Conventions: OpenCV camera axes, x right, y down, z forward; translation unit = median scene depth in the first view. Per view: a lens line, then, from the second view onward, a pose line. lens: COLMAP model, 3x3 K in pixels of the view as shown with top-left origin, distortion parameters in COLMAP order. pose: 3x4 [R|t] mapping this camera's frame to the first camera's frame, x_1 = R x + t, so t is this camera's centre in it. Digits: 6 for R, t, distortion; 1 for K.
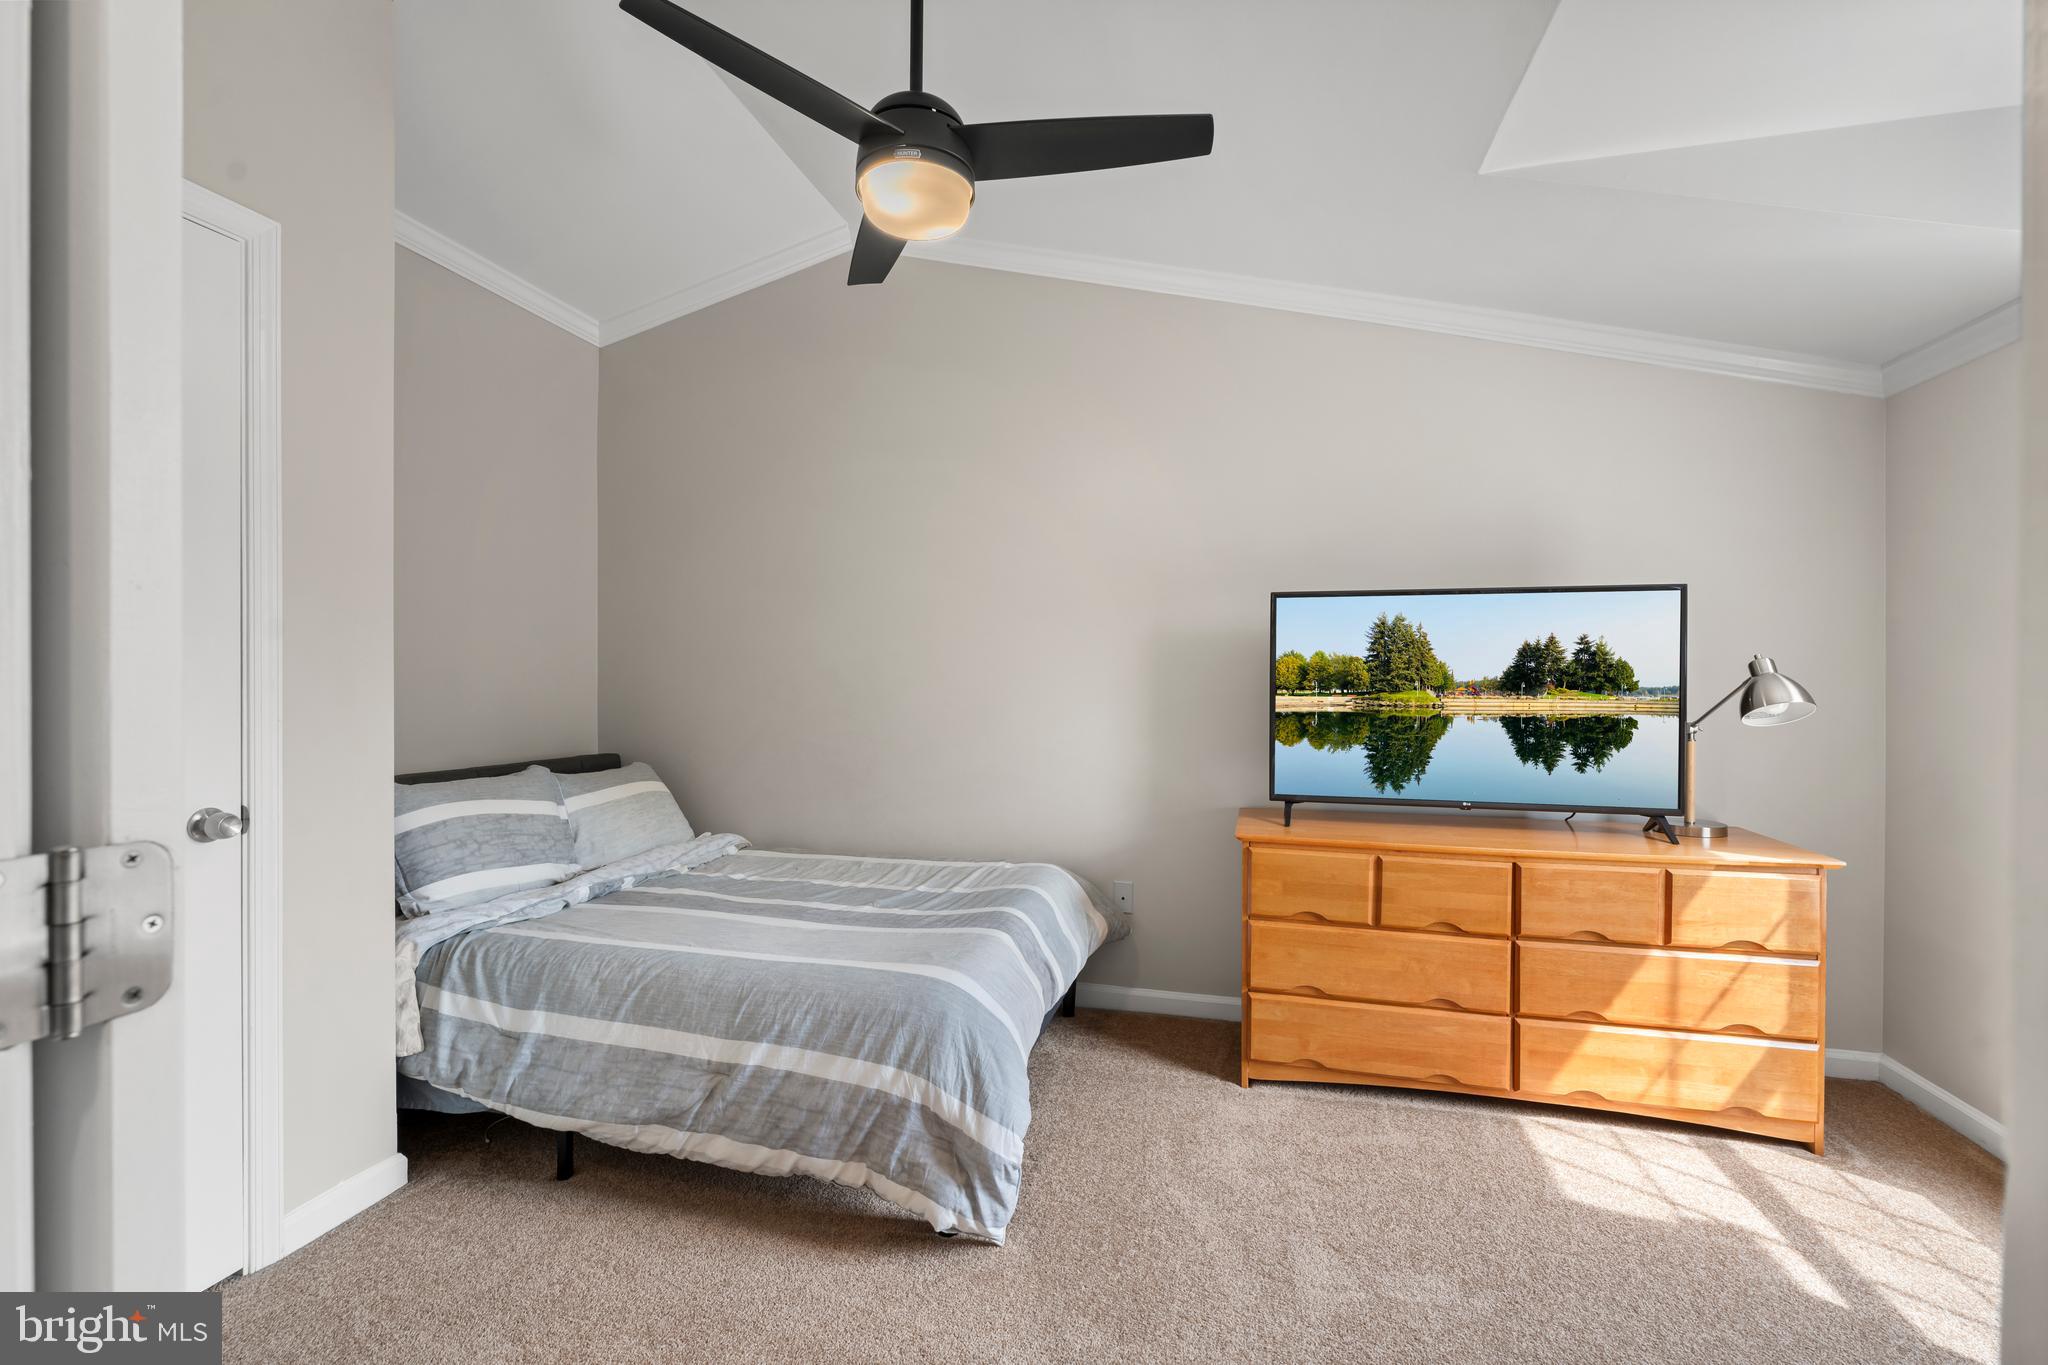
lens RADIAL K [[874.6, 0, 1019.6], [0, 874.6, 684.7], [0, 0, 1]] dist [0.001476, -0.001093]
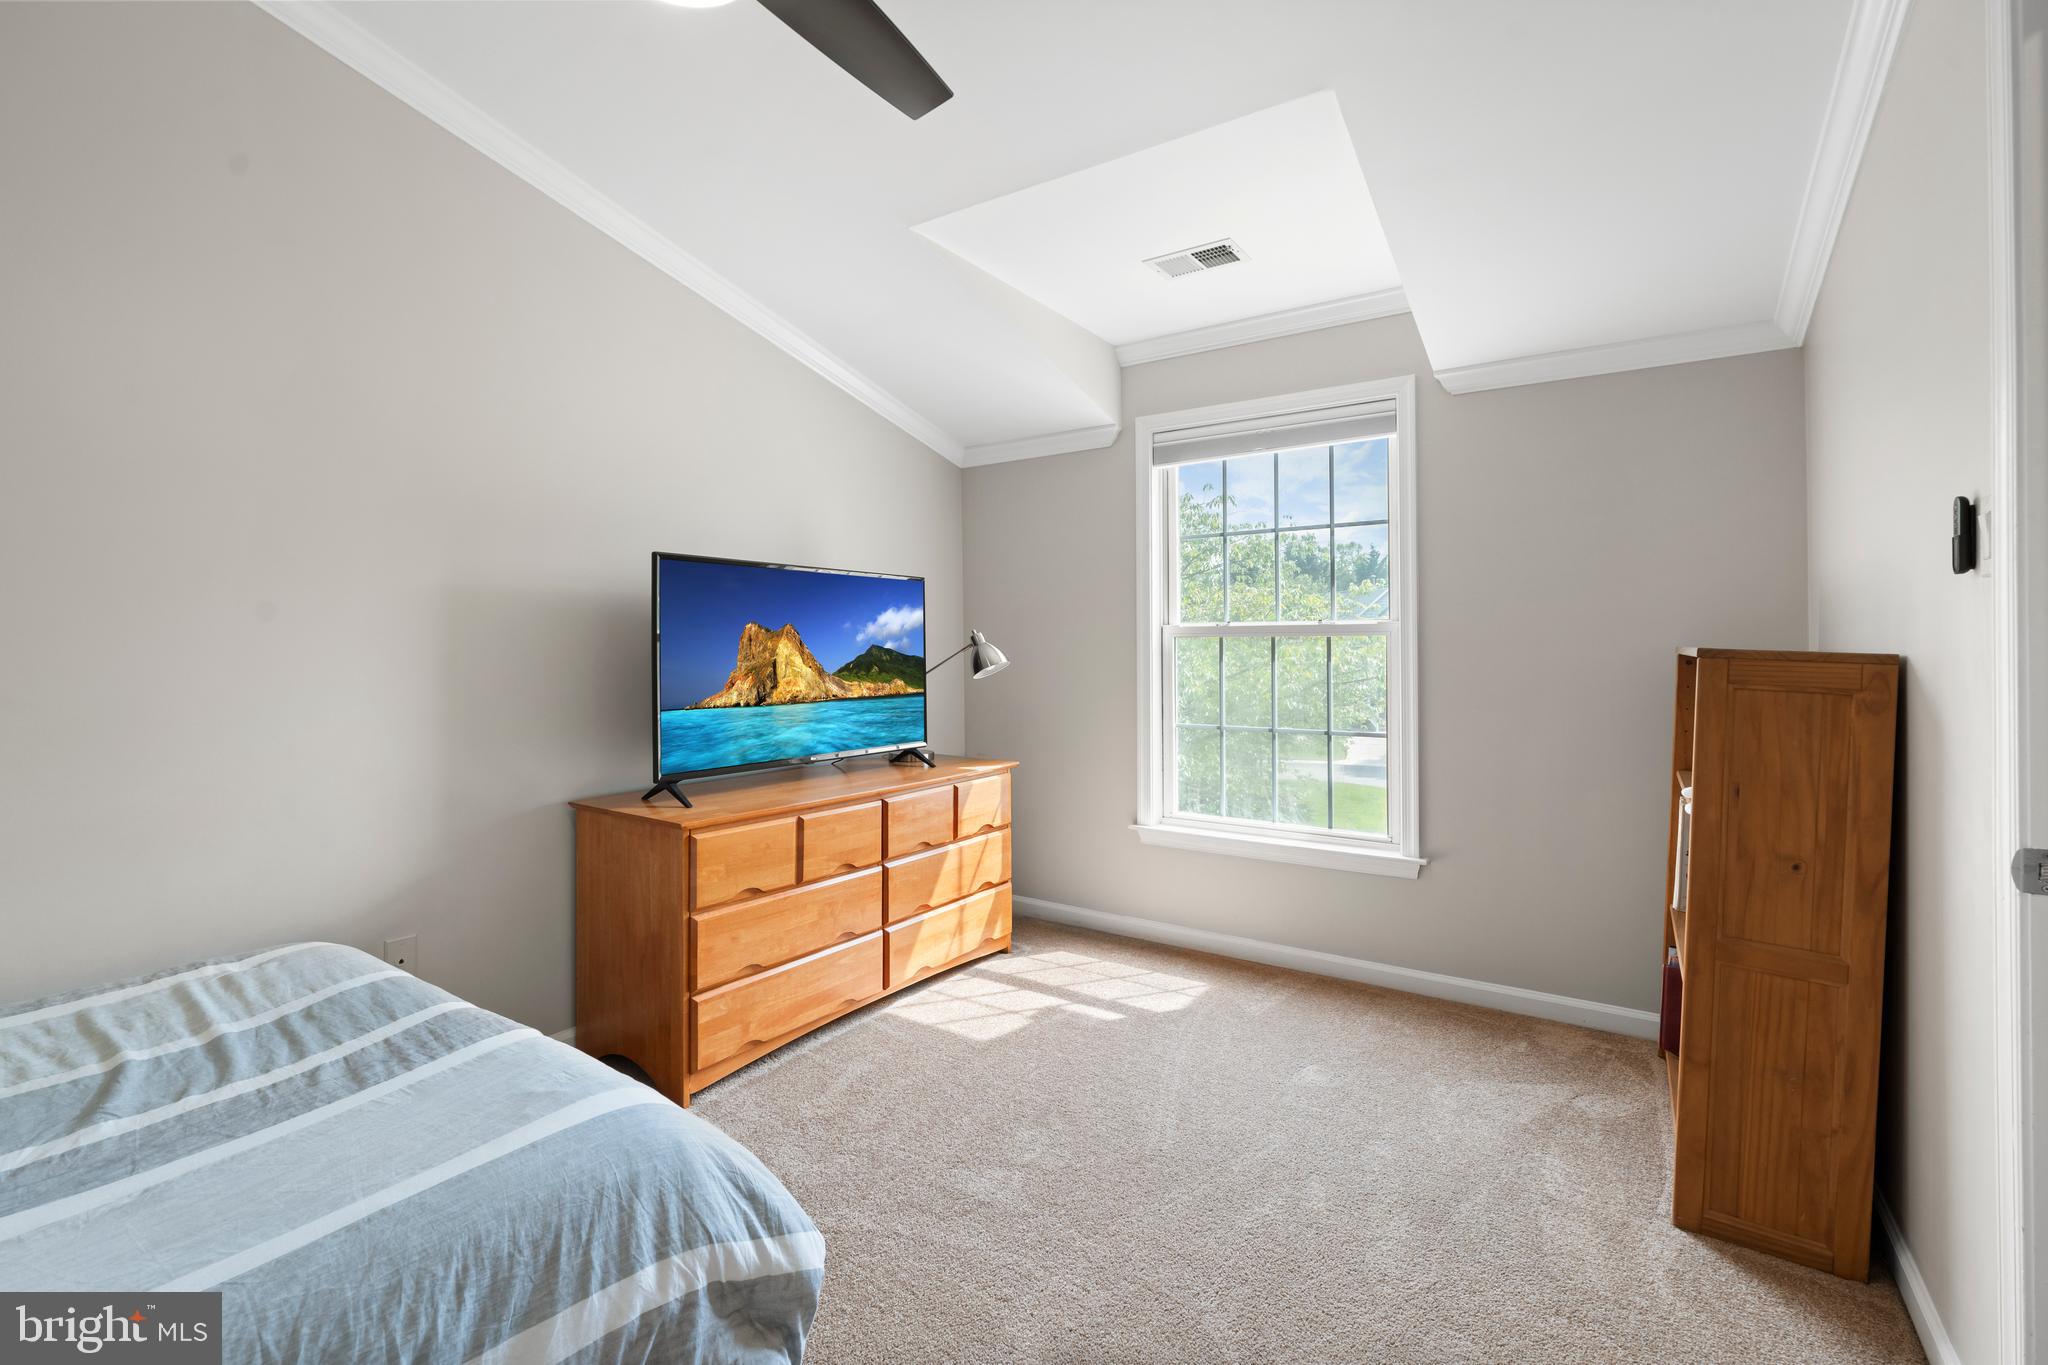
lens RADIAL K [[874.6, 0, 981.1], [0, 874.6, 640.9], [0, 0, 1]] dist [0.001476, -0.001093]
pose [[0.376050, 0.003716, 0.926592, -0.530393], [0.010432, 0.999912, -0.008244, -0.004393], [-0.926541, 0.012766, 0.375978, 0.442759]]
